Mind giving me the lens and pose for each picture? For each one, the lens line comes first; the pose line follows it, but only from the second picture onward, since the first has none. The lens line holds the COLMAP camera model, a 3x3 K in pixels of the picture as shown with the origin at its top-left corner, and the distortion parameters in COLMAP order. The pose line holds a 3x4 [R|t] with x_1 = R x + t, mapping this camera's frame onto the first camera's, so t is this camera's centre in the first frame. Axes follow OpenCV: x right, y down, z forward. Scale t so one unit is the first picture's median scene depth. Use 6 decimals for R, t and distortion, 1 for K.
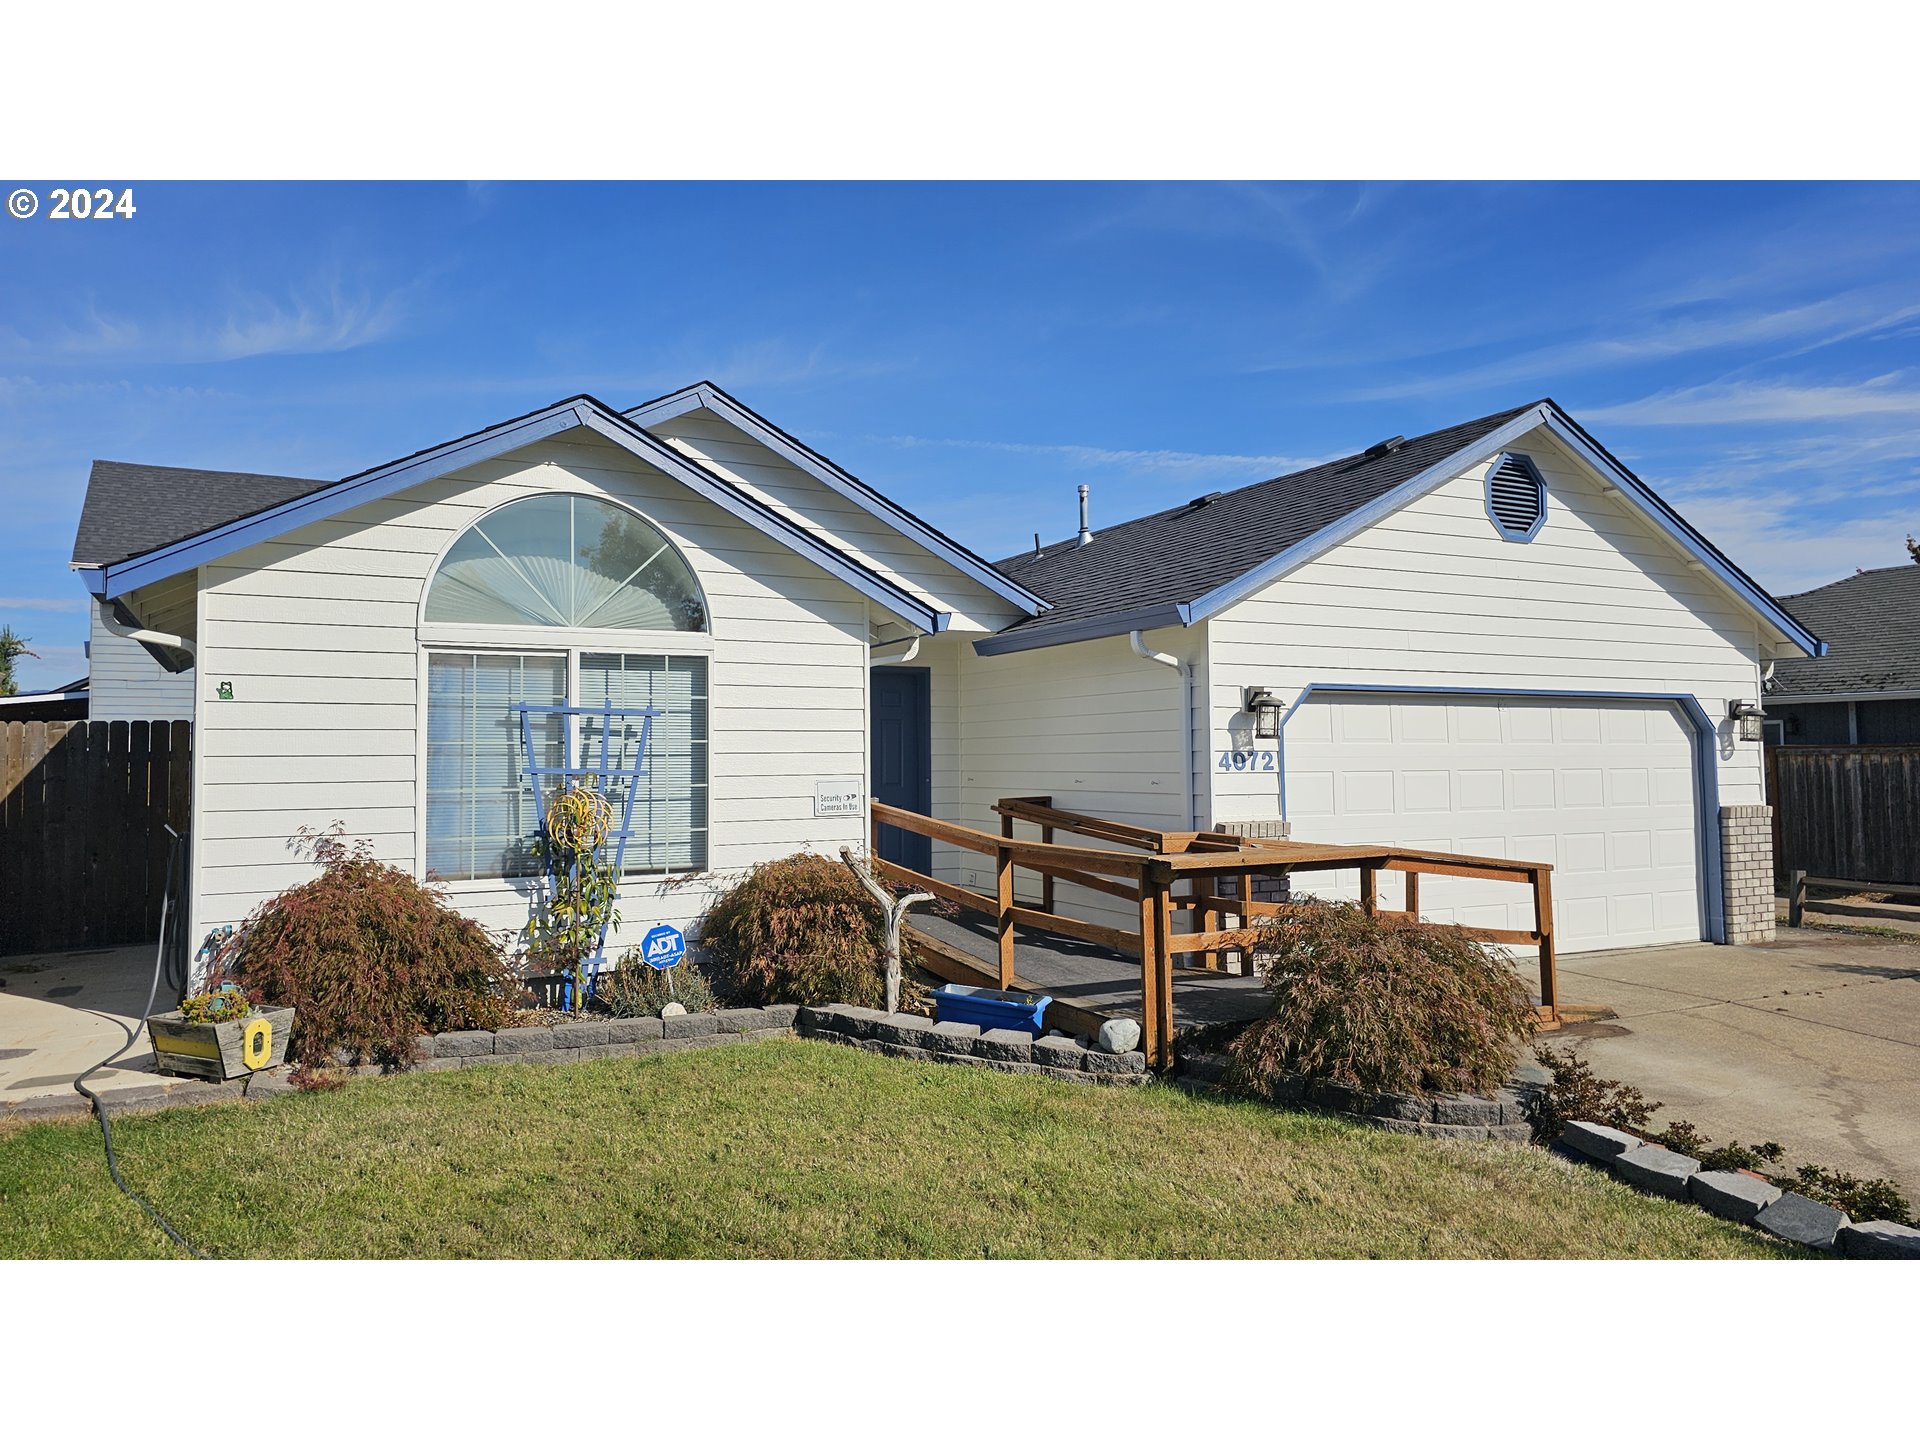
lens RADIAL K [[1281.7, 0, 952.1], [0, 1281.7, 708.1], [0, 0, 1]] dist [0.071500, -0.073396]
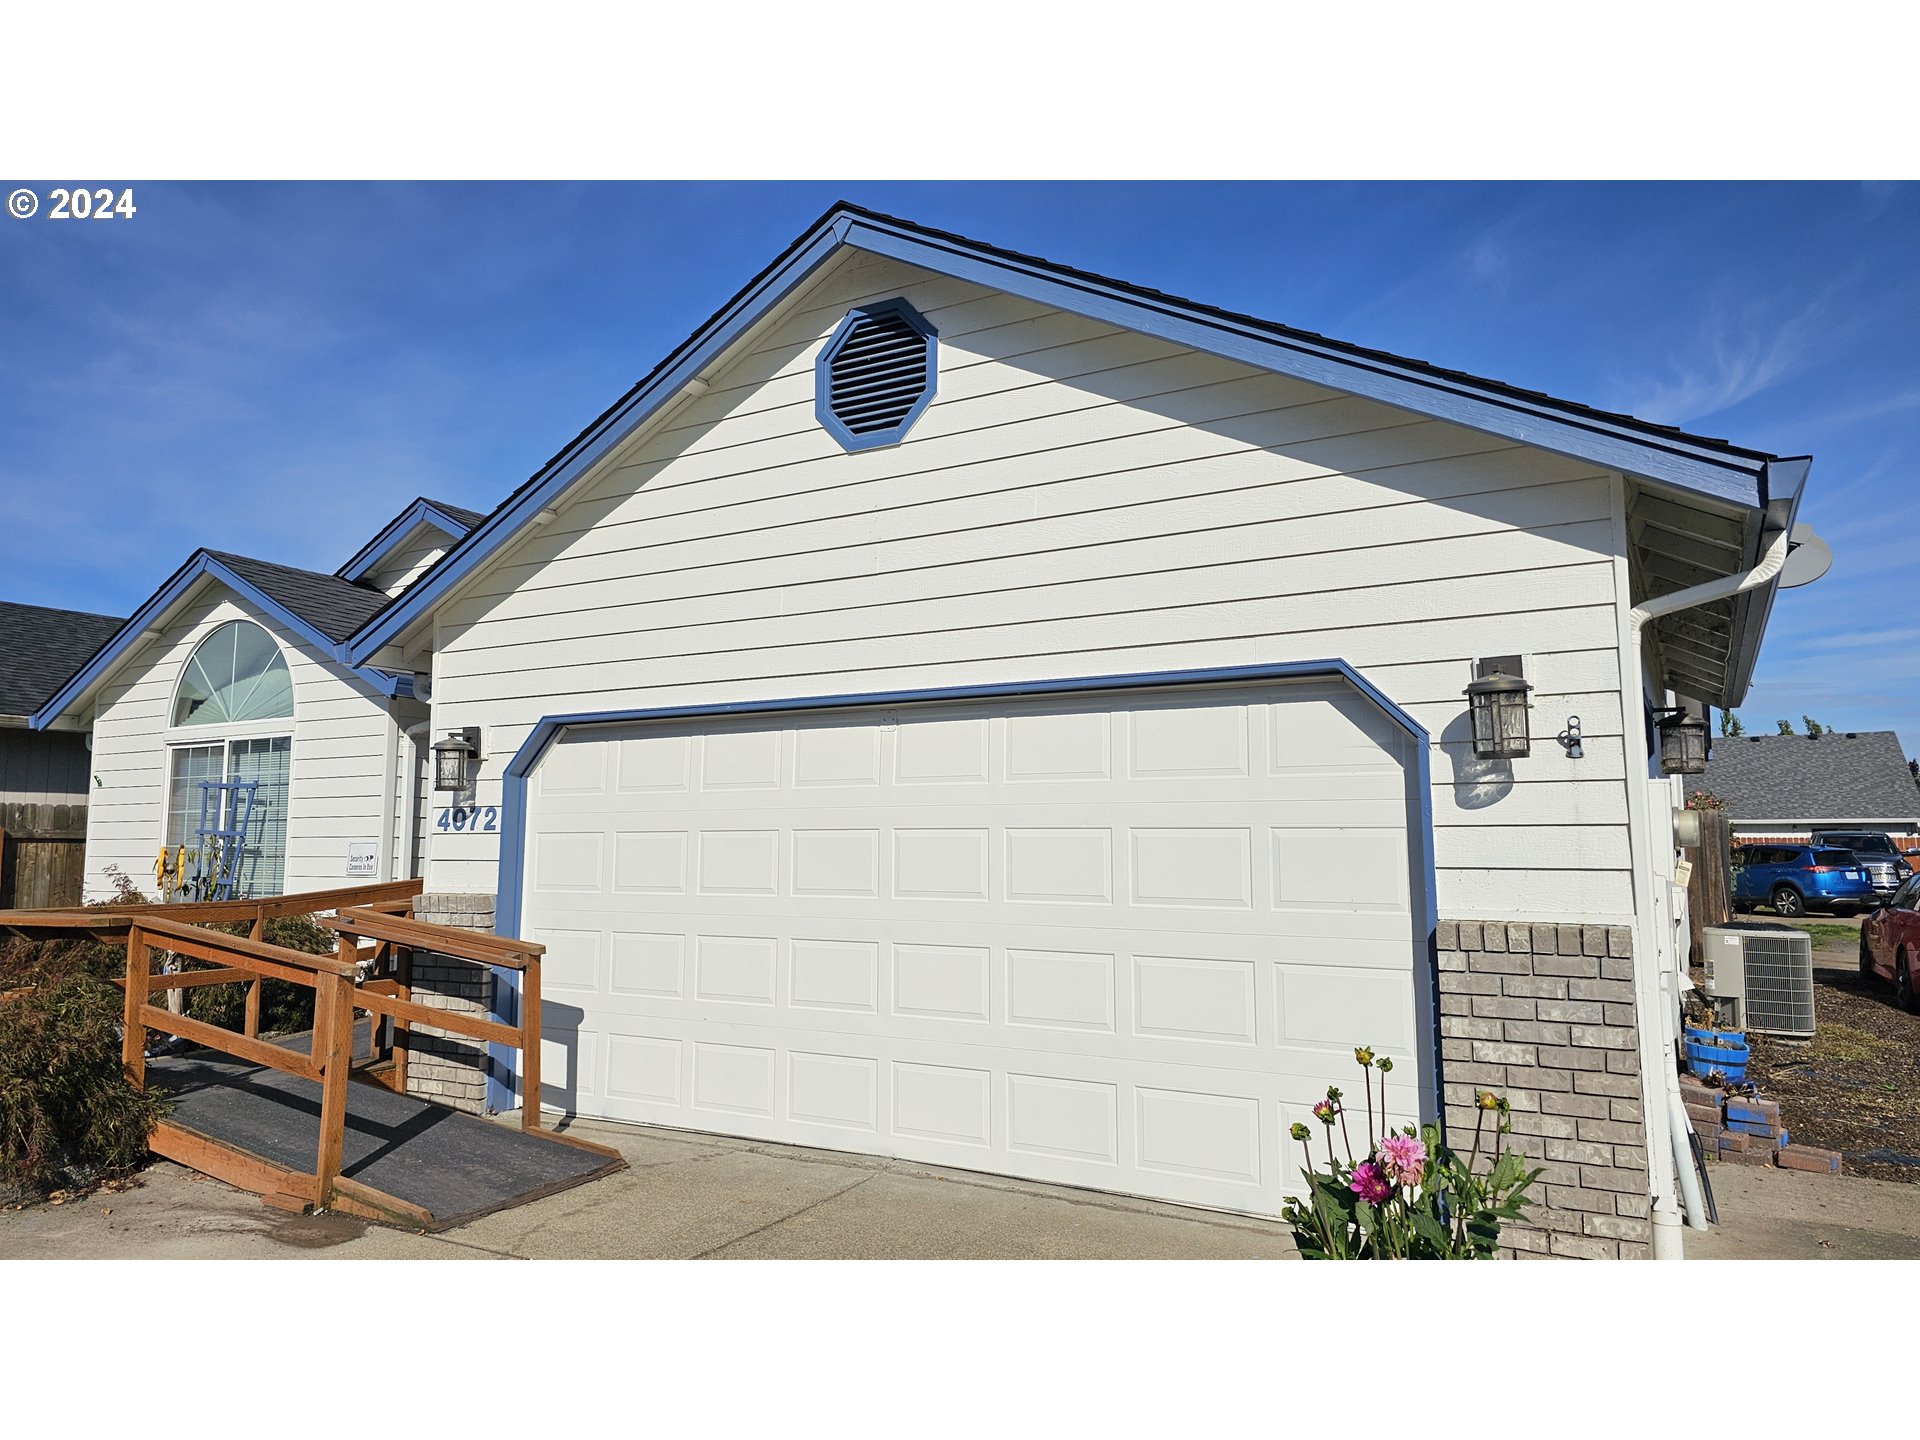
lens RADIAL K [[1281.7, 0, 952.1], [0, 1281.7, 708.1], [0, 0, 1]] dist [0.071500, -0.073396]
pose [[0.531971, -0.083104, -0.842675, 1.078495], [0.033665, 0.996461, -0.077018, 0.044206], [0.846093, 0.012603, 0.532886, 0.815139]]
